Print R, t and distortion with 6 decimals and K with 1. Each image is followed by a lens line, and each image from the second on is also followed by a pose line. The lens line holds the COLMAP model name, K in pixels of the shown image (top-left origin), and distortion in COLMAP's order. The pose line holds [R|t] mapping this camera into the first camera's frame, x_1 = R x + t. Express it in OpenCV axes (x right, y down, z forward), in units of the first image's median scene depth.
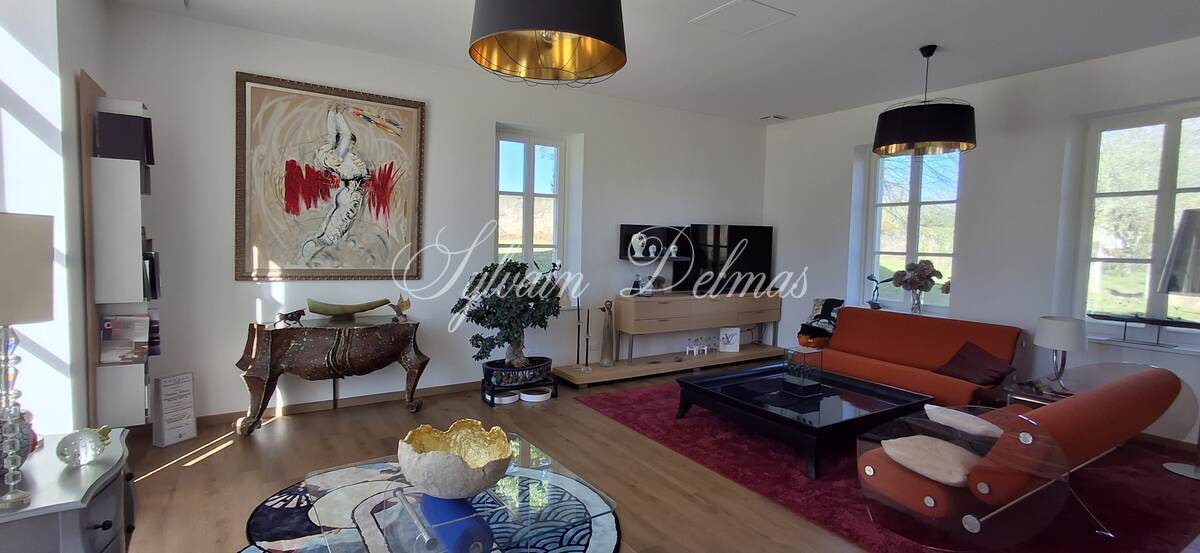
lens RADIAL K [[567.7, 0, 600.0], [0, 567.7, 276.5], [0, 0, 1]] dist [-0.001639, -0.000113]
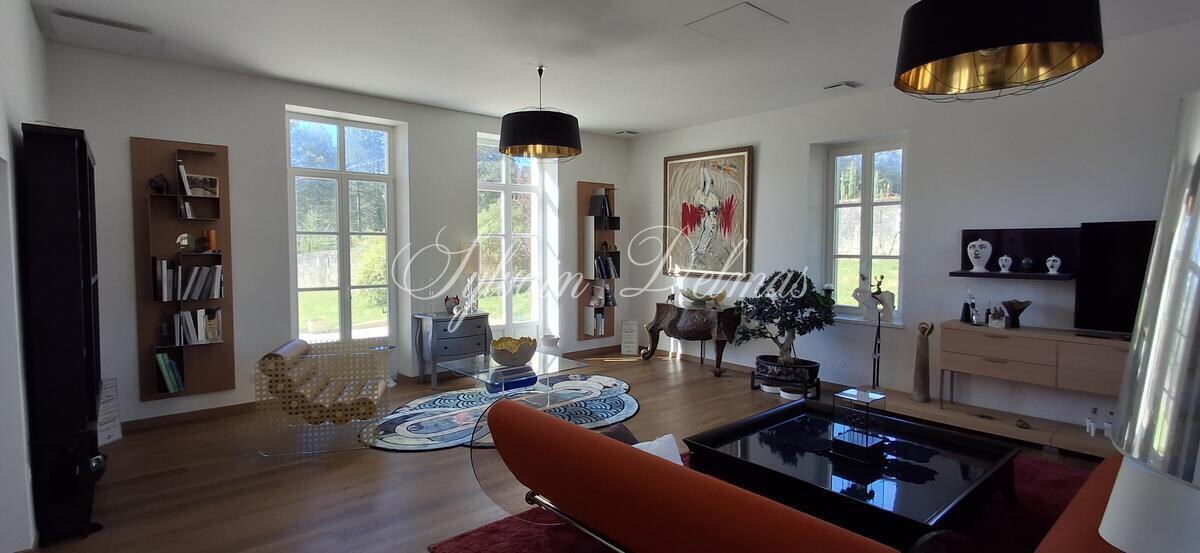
lens RADIAL K [[557.7, 0, 600.0], [0, 557.7, 276.5], [0, 0, 1]] dist [-0.000818, -0.000068]
pose [[0.125925, 0.031731, -0.991532, 0.969583], [-0.070927, 0.997218, 0.022905, -0.012732], [0.989501, 0.067442, 0.127825, 0.542854]]
